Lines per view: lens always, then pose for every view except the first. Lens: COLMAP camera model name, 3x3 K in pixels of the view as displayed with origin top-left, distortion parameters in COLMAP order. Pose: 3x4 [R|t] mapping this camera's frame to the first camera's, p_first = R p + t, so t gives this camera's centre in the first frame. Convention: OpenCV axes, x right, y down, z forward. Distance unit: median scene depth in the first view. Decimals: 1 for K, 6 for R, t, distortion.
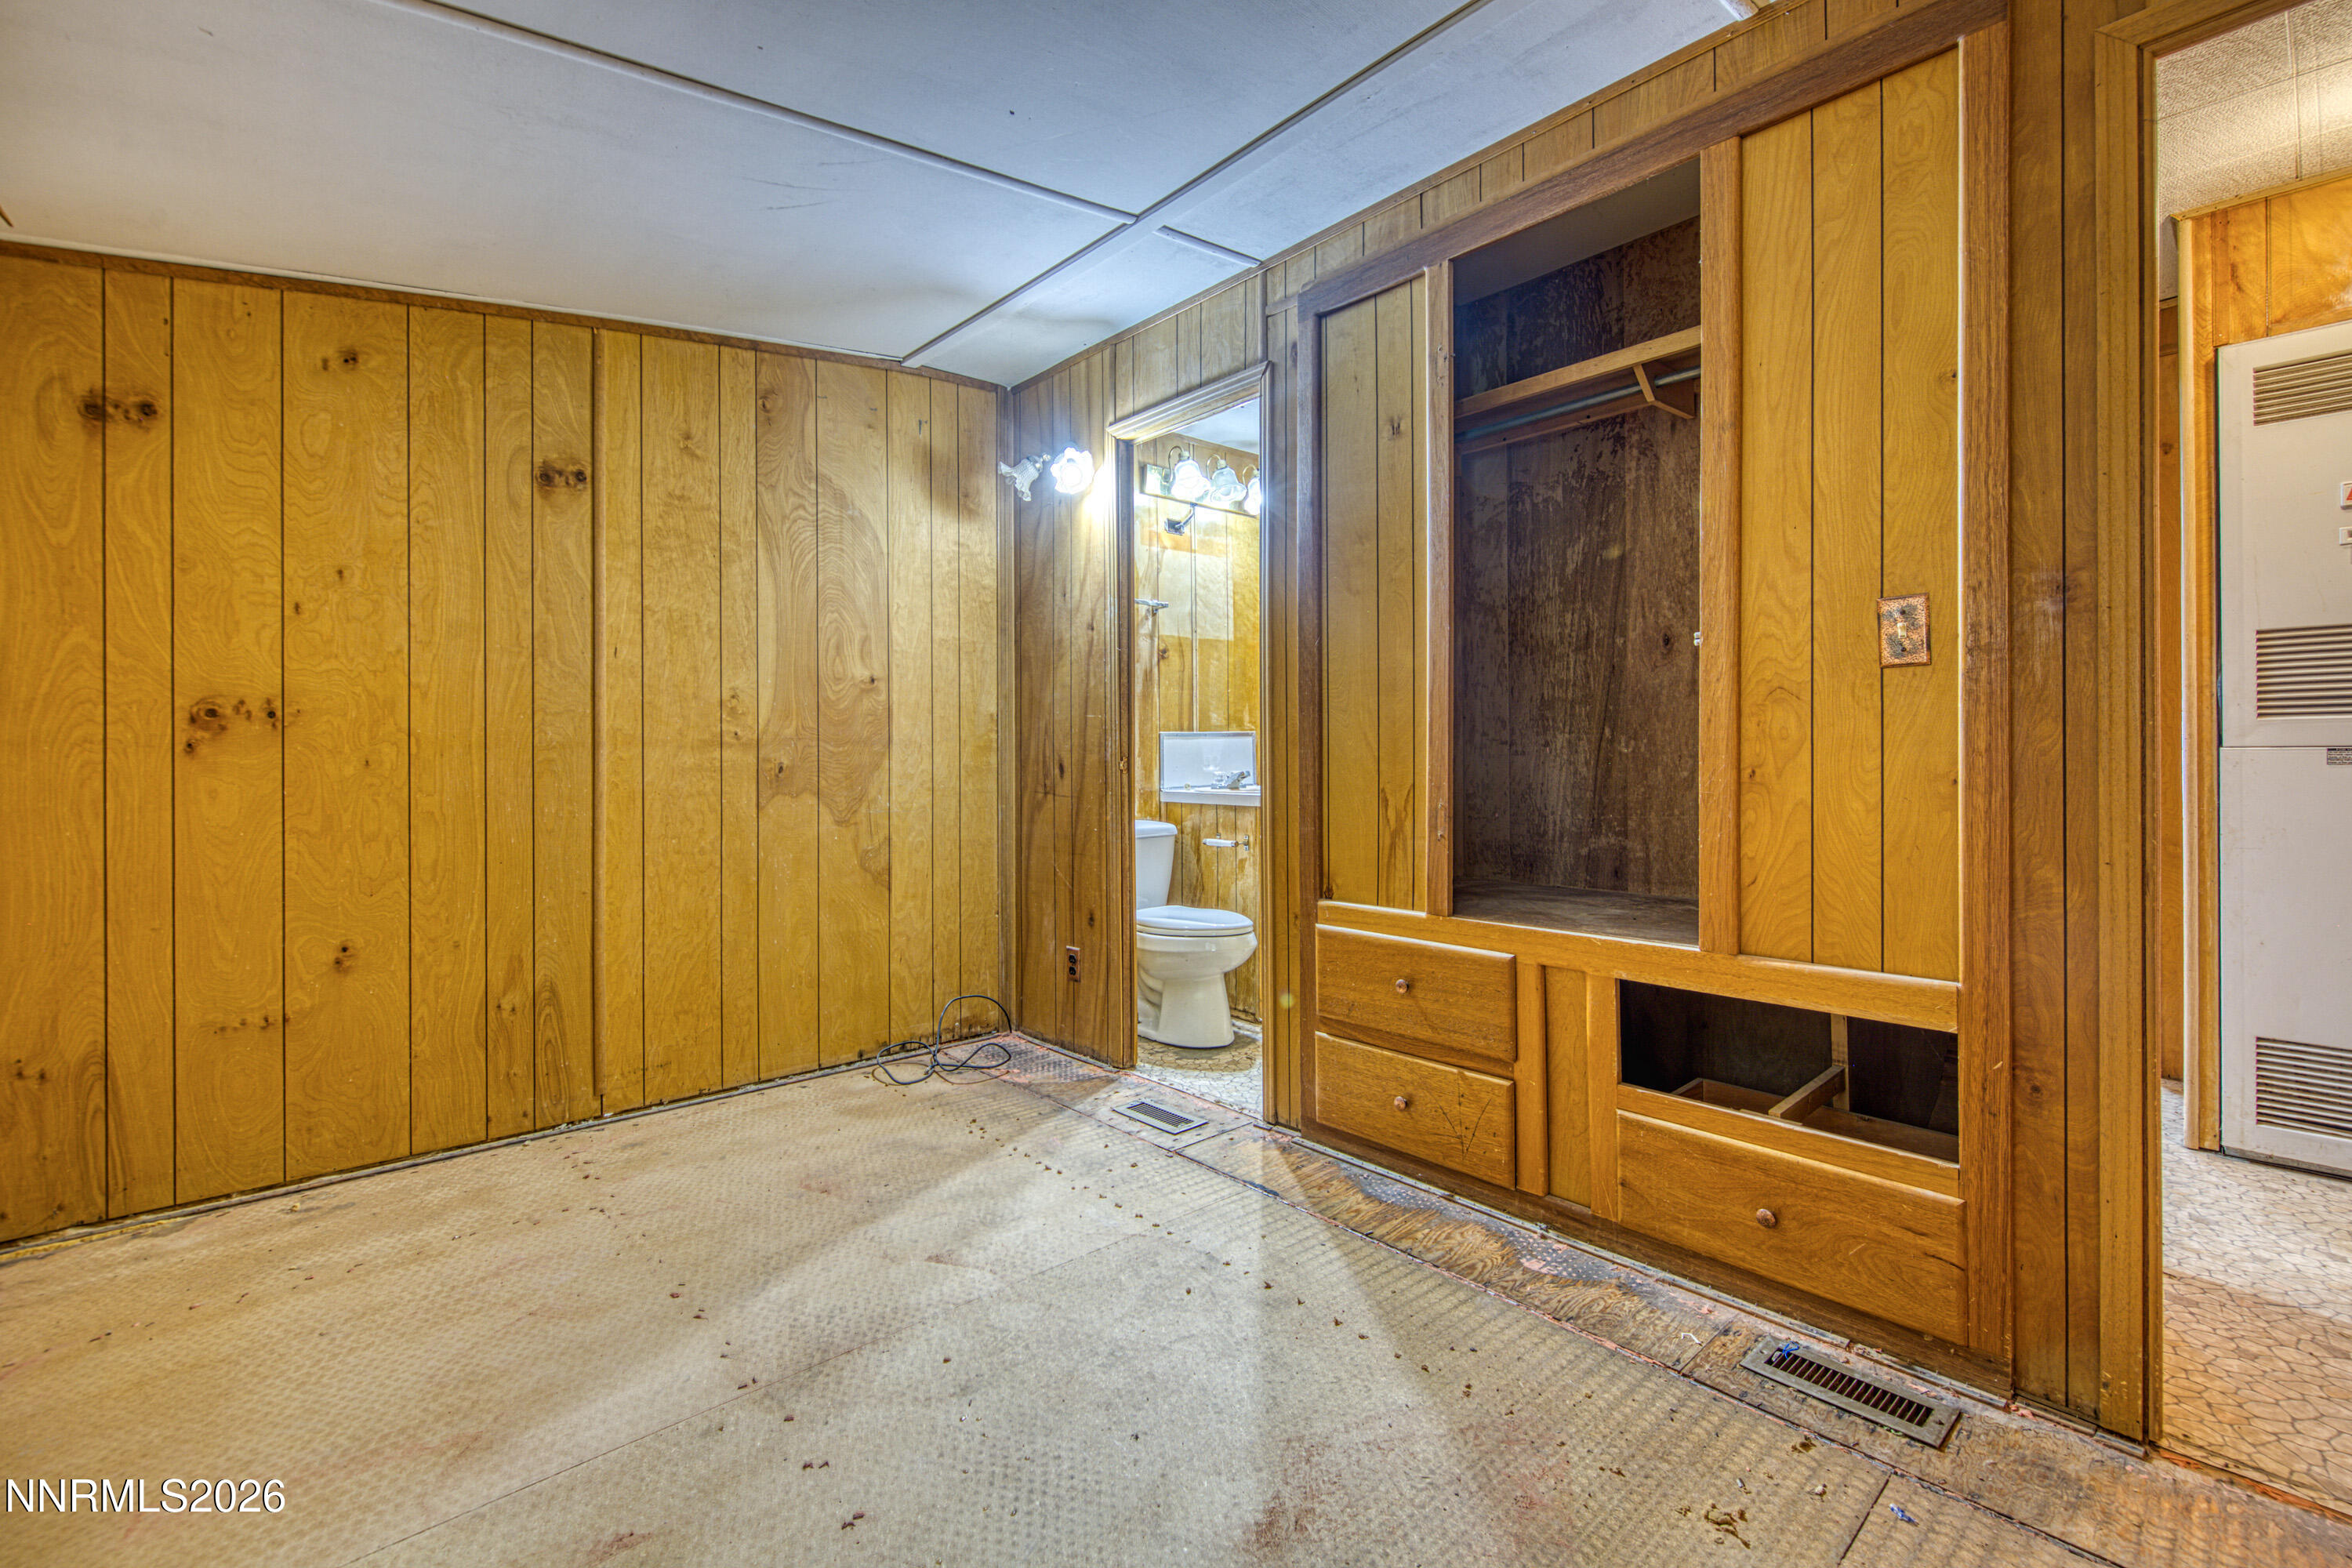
lens RADIAL K [[1011.5, 0, 1197.6], [0, 1011.5, 761.7], [0, 0, 1]] dist [0.000677, -0.000307]
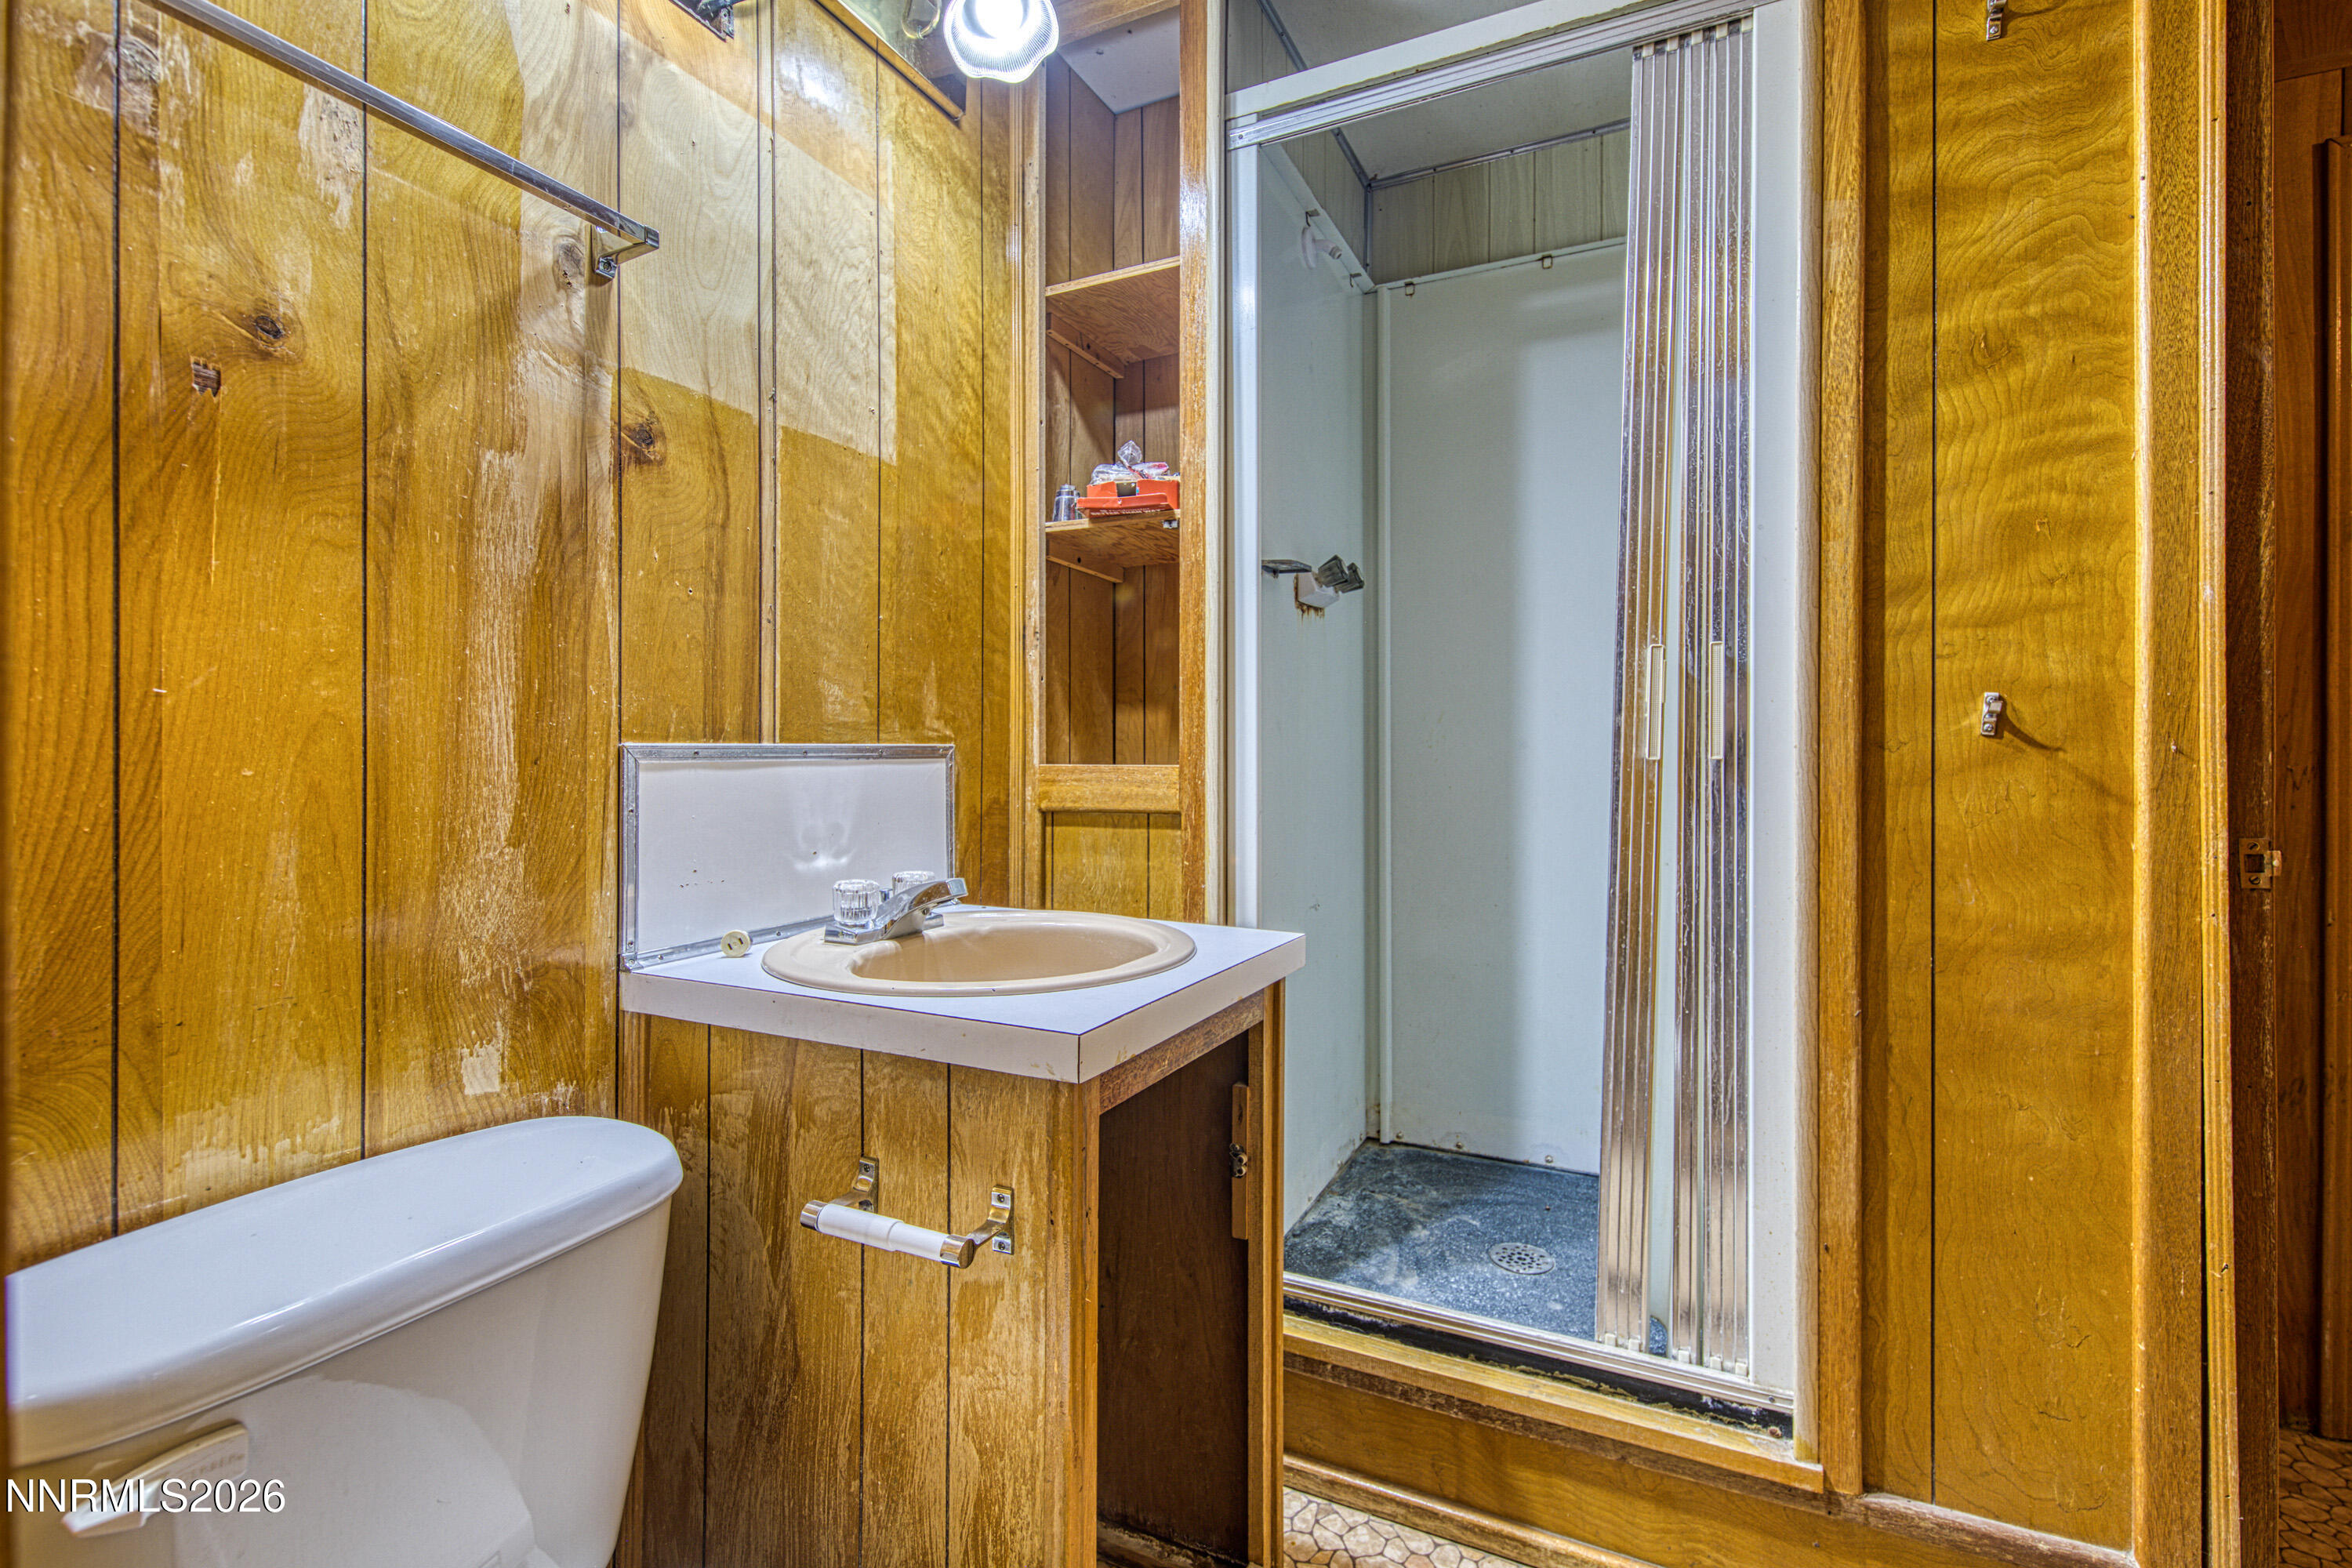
lens RADIAL K [[1025.9, 0, 1181.5], [0, 1025.9, 768.2], [0, 0, 1]] dist [-0.000352, -0.000379]
pose [[0.924712, 0.008633, 0.380570, -0.005156], [-0.007694, 0.999962, -0.003988, -0.024583], [-0.380590, 0.000760, 0.924744, 0.762074]]
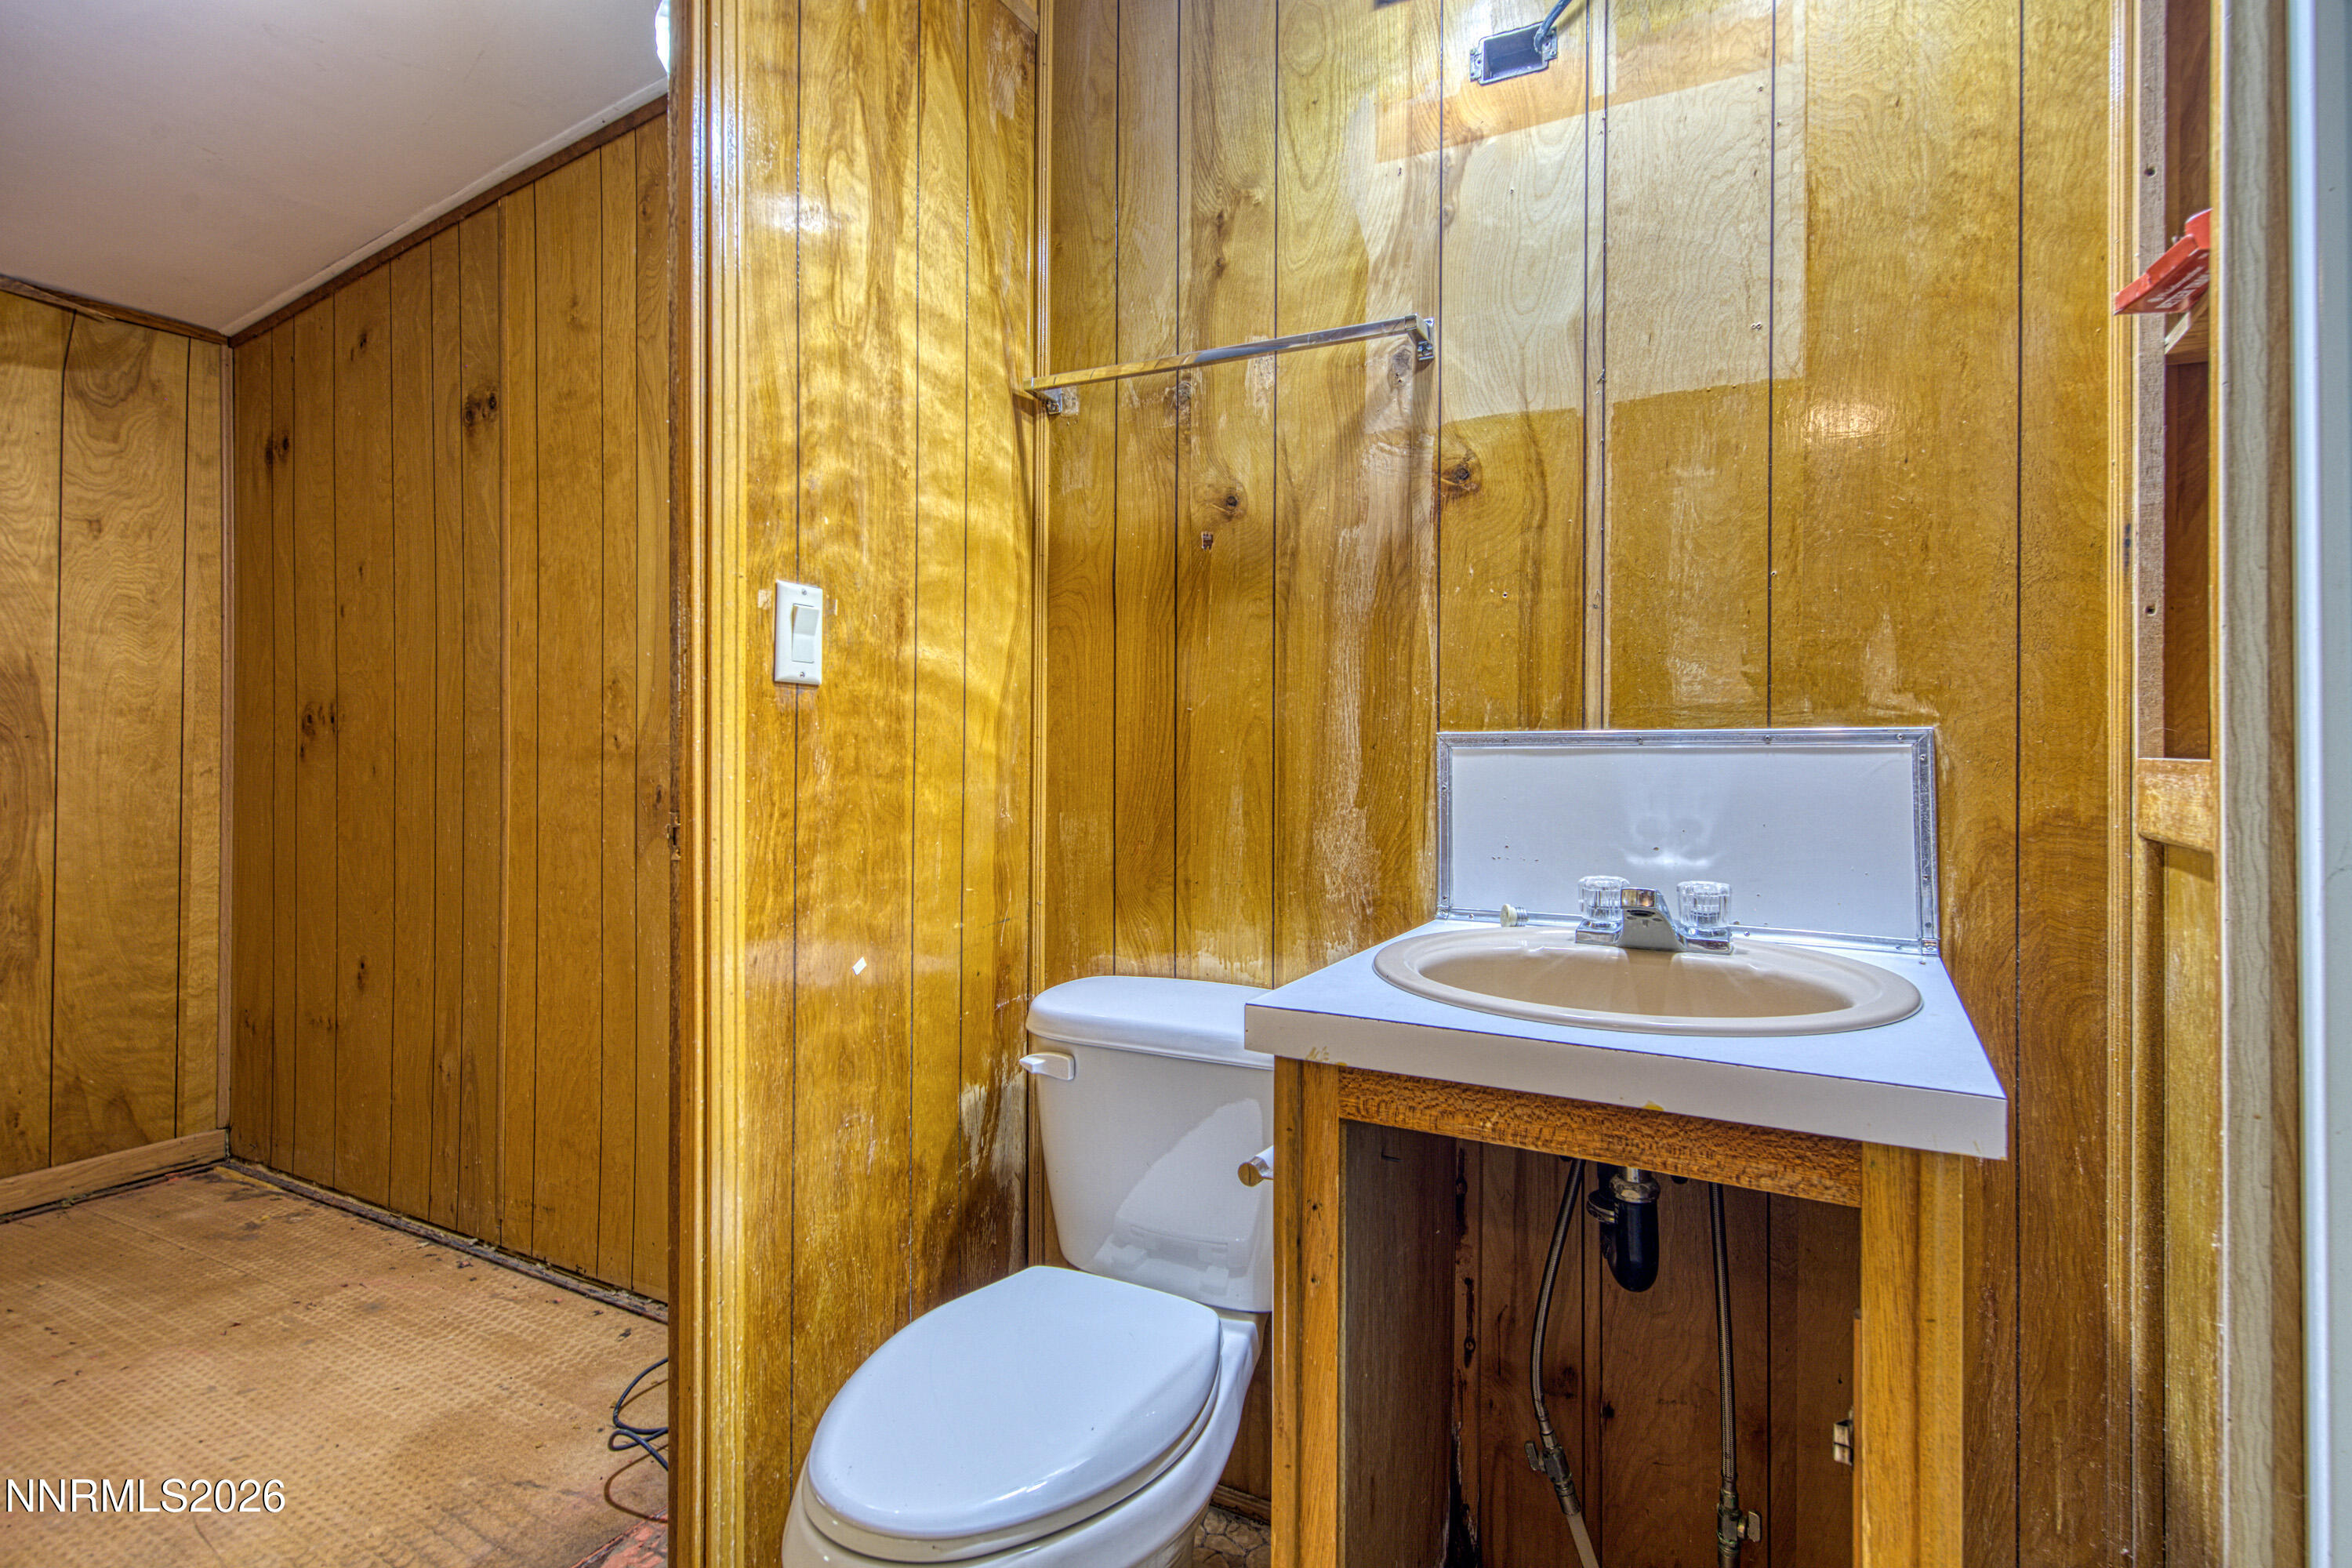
lens RADIAL K [[1211.9, 0, 1179.7], [0, 1211.9, 735.8], [0, 0, 1]] dist [0.004924, 0.000640]
pose [[0.339199, 0.010531, -0.940656, 0.315871], [-0.014802, 0.999873, 0.005857, -0.031323], [0.940598, 0.011937, 0.339312, 0.861944]]
